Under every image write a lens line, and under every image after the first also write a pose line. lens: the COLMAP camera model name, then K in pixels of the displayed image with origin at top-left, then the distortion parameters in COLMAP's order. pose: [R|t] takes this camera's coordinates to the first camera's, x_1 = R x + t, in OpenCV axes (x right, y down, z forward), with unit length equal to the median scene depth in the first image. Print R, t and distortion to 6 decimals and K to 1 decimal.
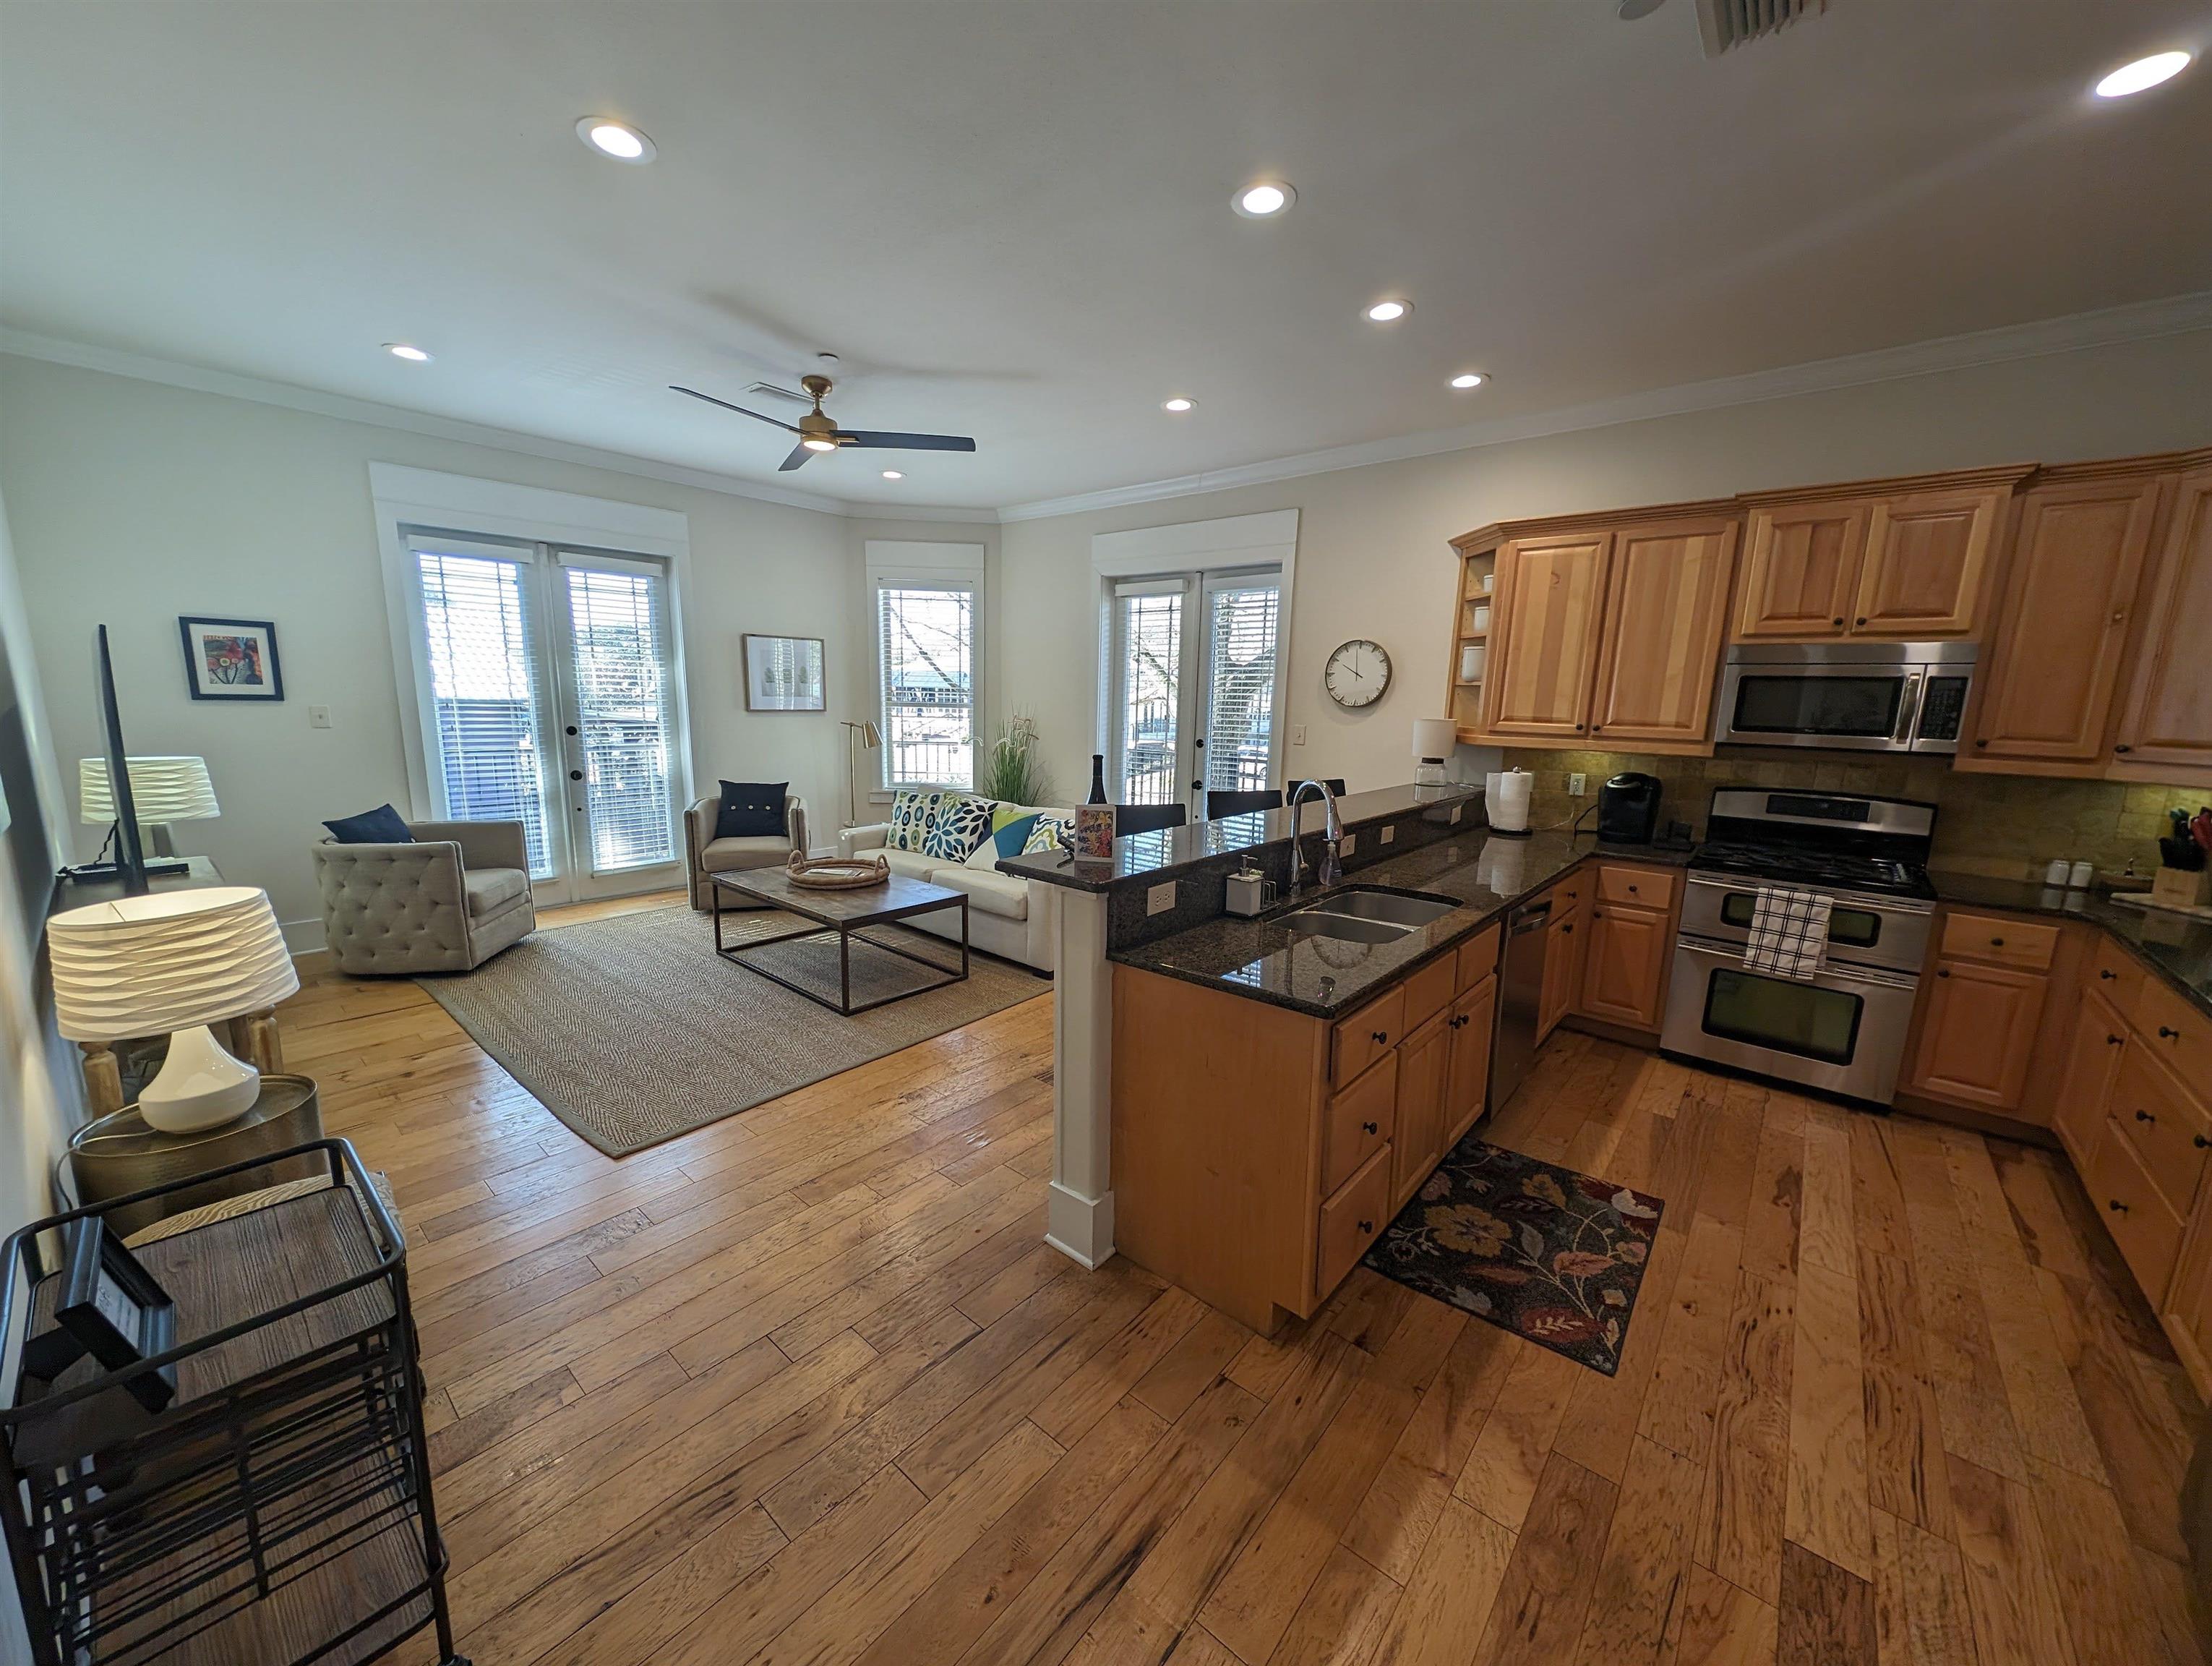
lens RADIAL K [[827.3, 0, 1100.4], [0, 827.3, 844.2], [0, 0, 1]] dist [0.001316, -0.000025]
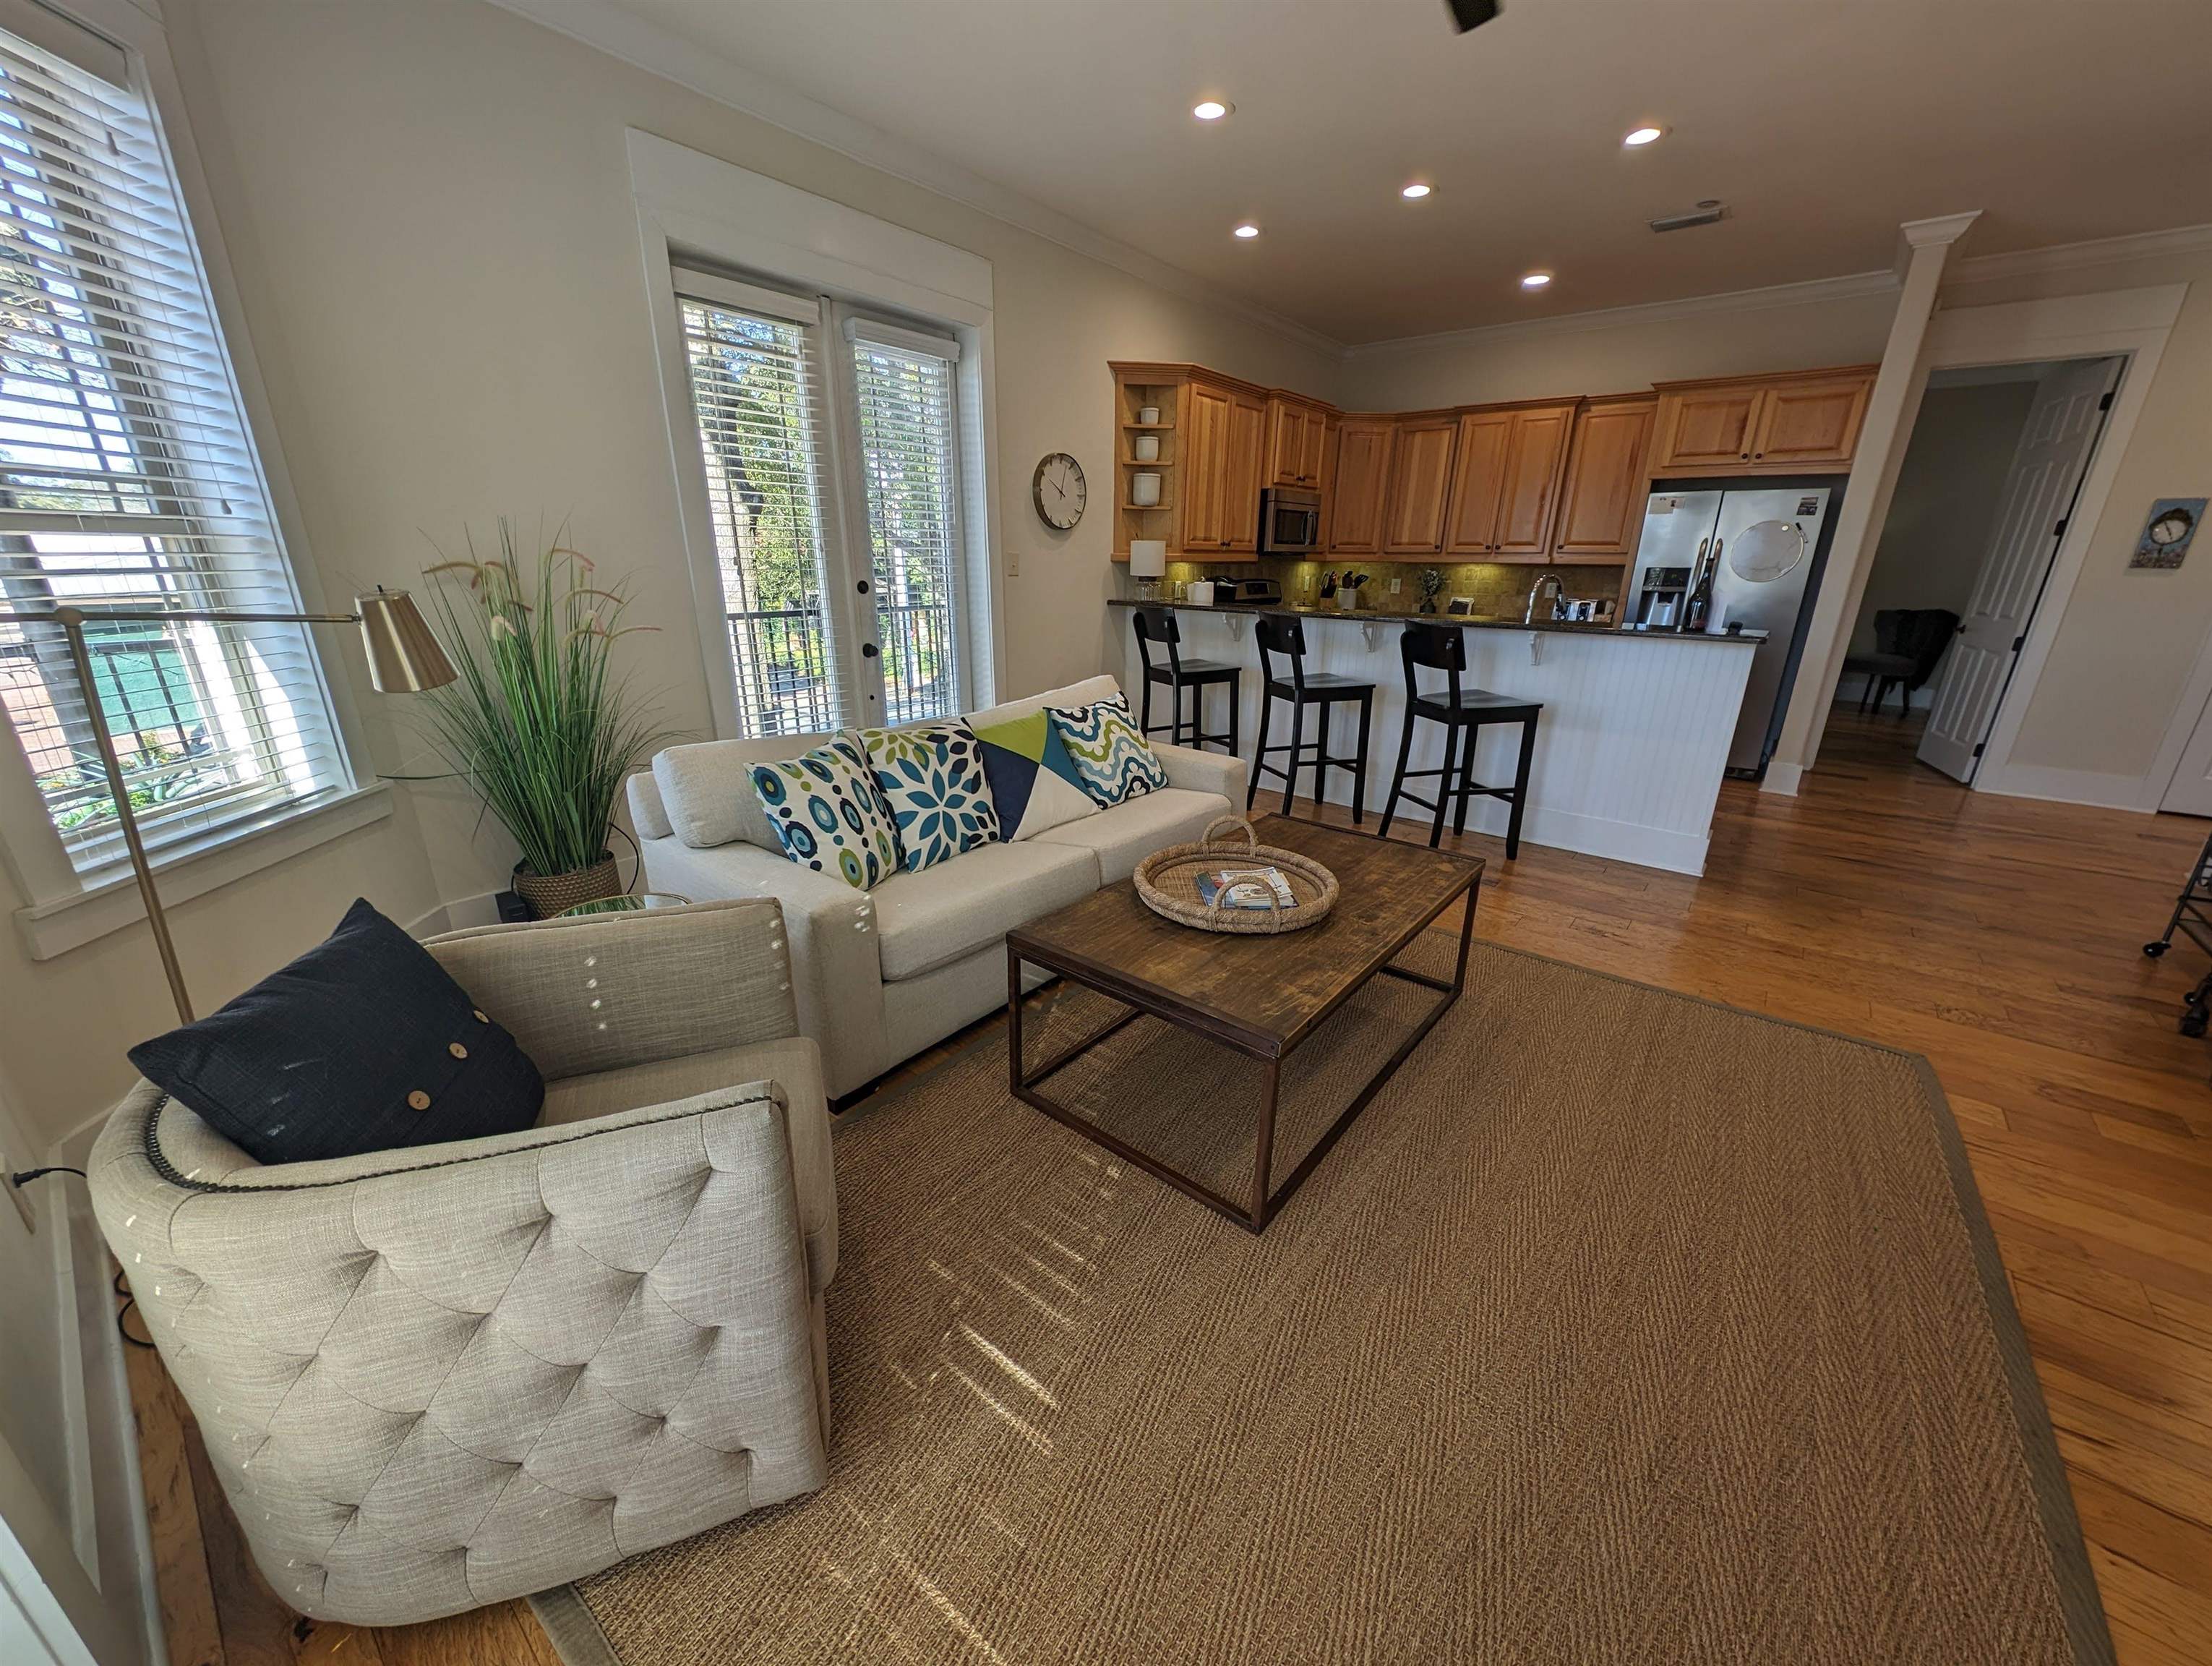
lens RADIAL K [[827.3, 0, 1100.4], [0, 827.3, 844.2], [0, 0, 1]] dist [0.001316, -0.000025]
pose [[-0.030694, -0.354848, 0.934420, -0.994969], [0.170097, 0.919370, 0.354720, -0.227216], [-0.984949, 0.169830, 0.032139, 1.377396]]
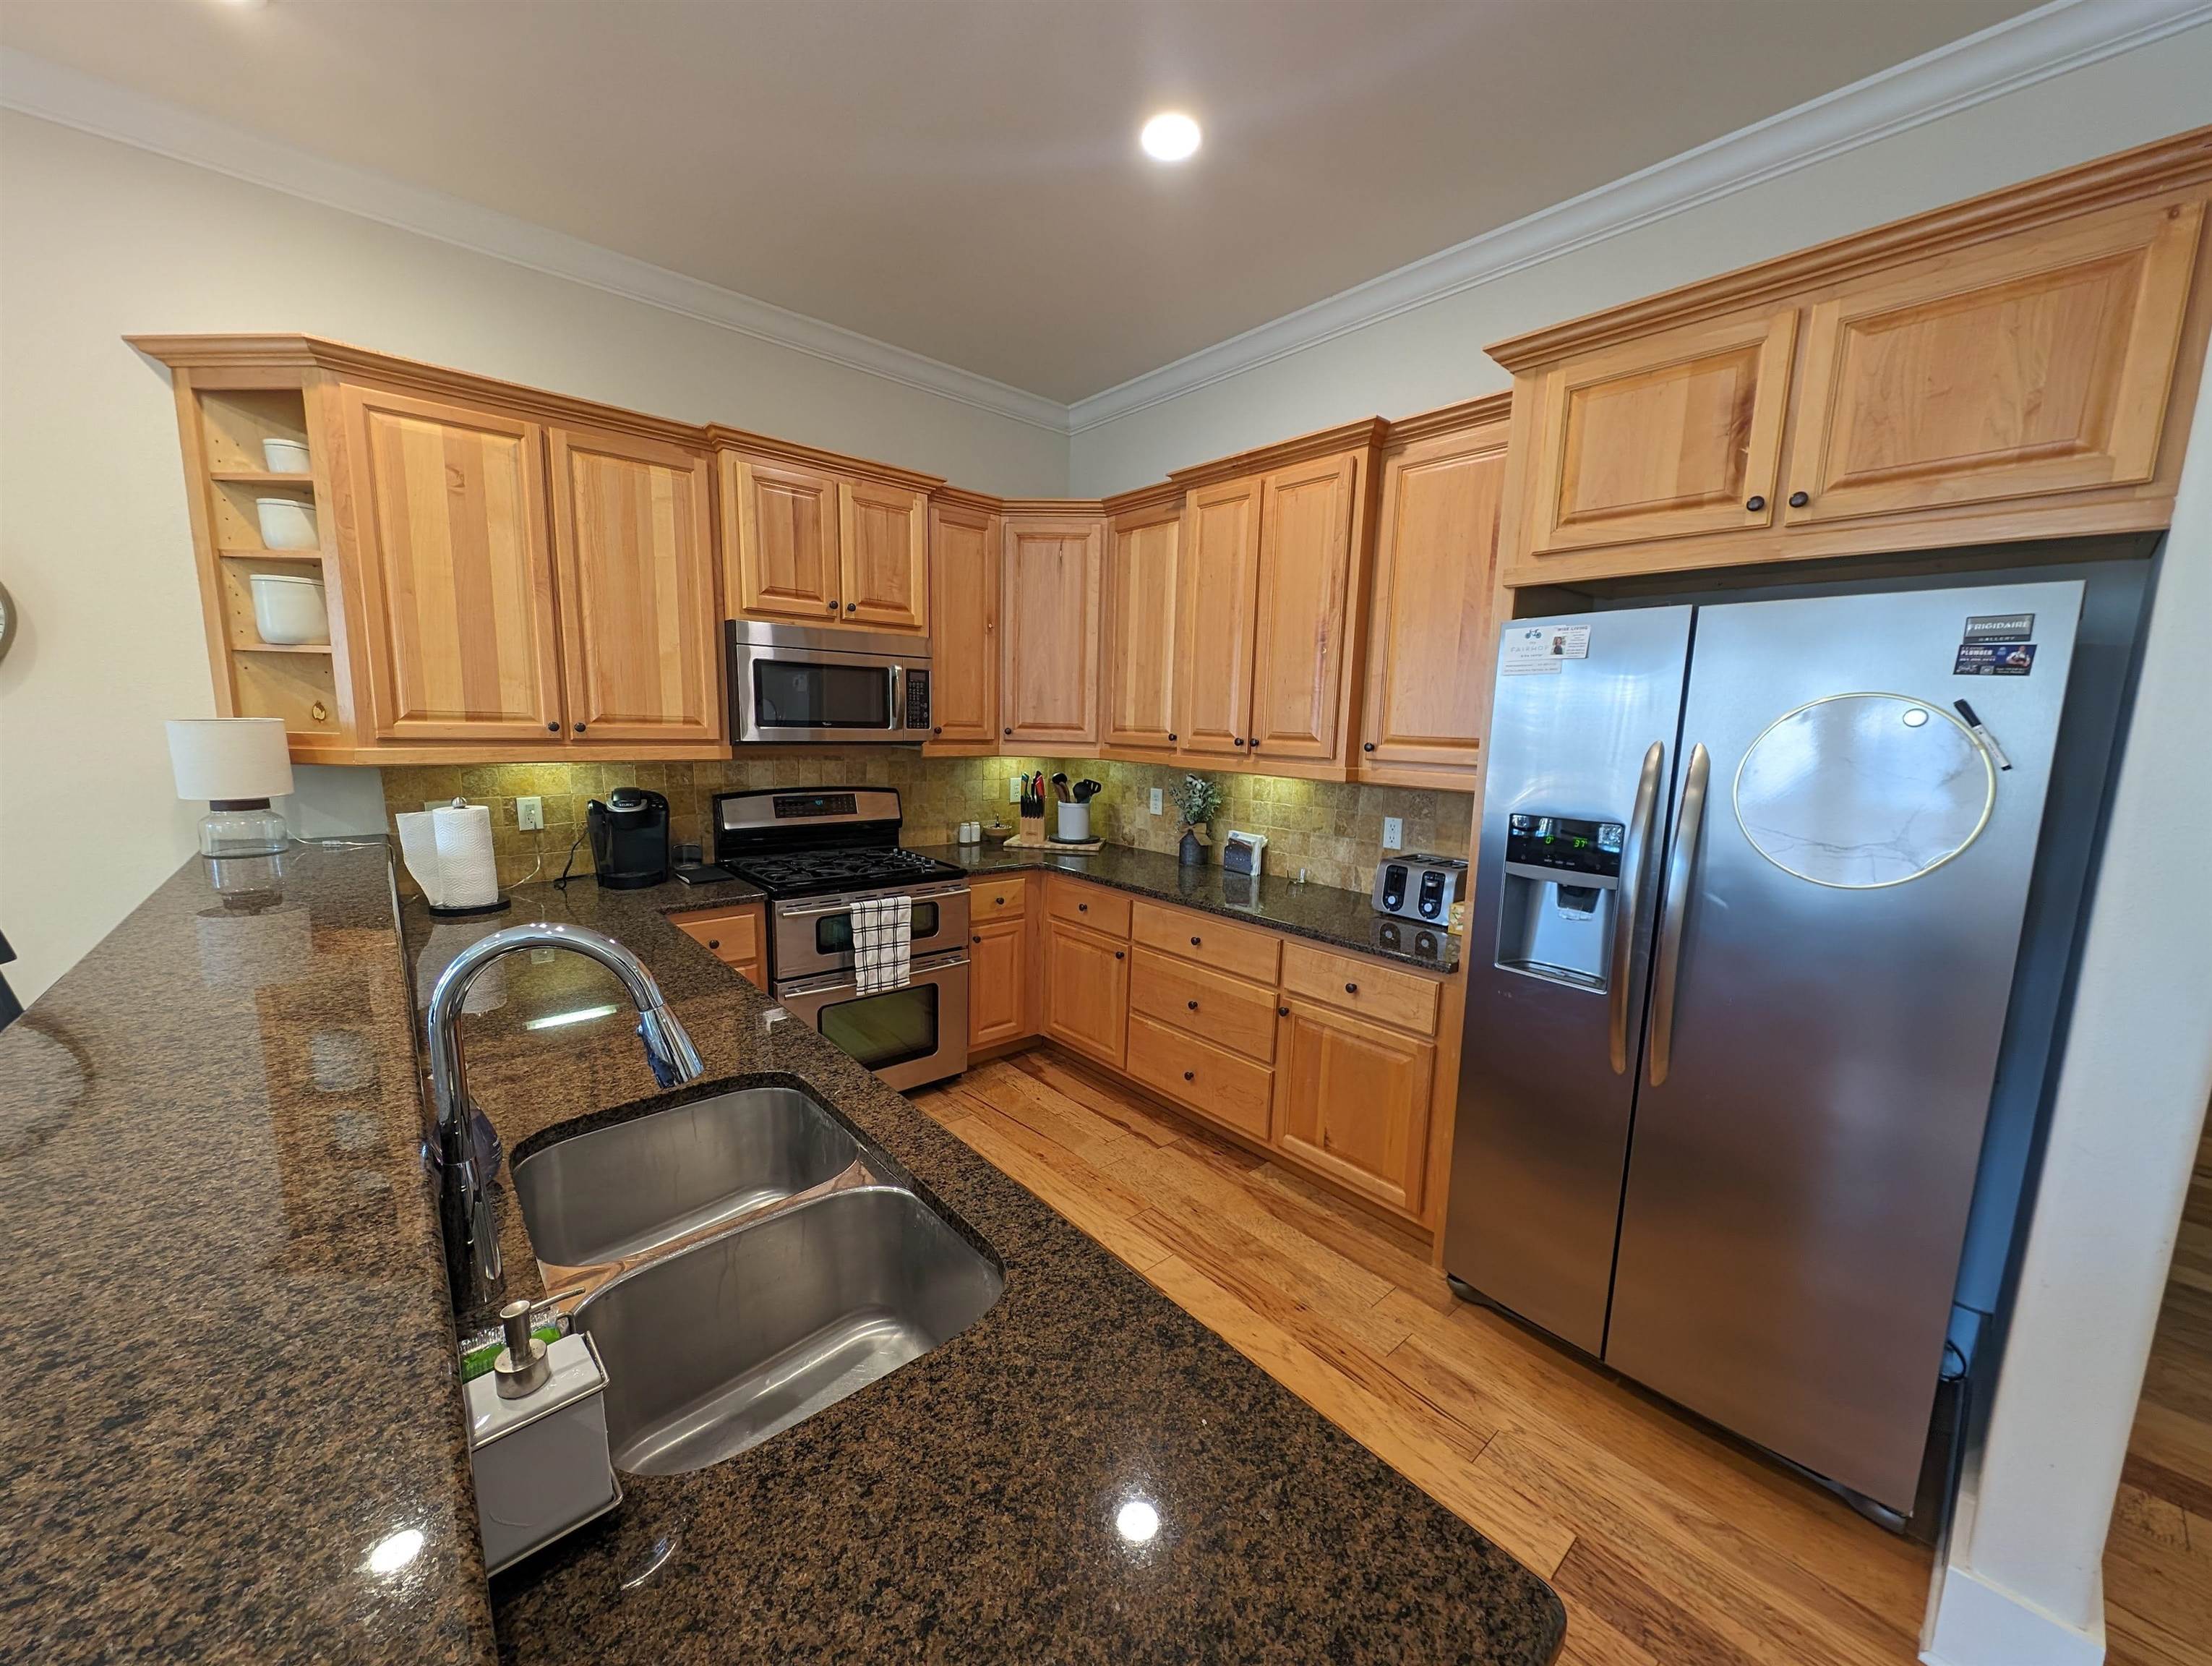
lens RADIAL K [[827.3, 0, 1100.4], [0, 827.3, 844.2], [0, 0, 1]] dist [0.001316, -0.000025]
pose [[0.137894, -0.173165, 0.975192, -0.012297], [0.156592, 0.976026, 0.151171, -0.092309], [-0.977990, 0.131862, 0.161704, 0.542451]]
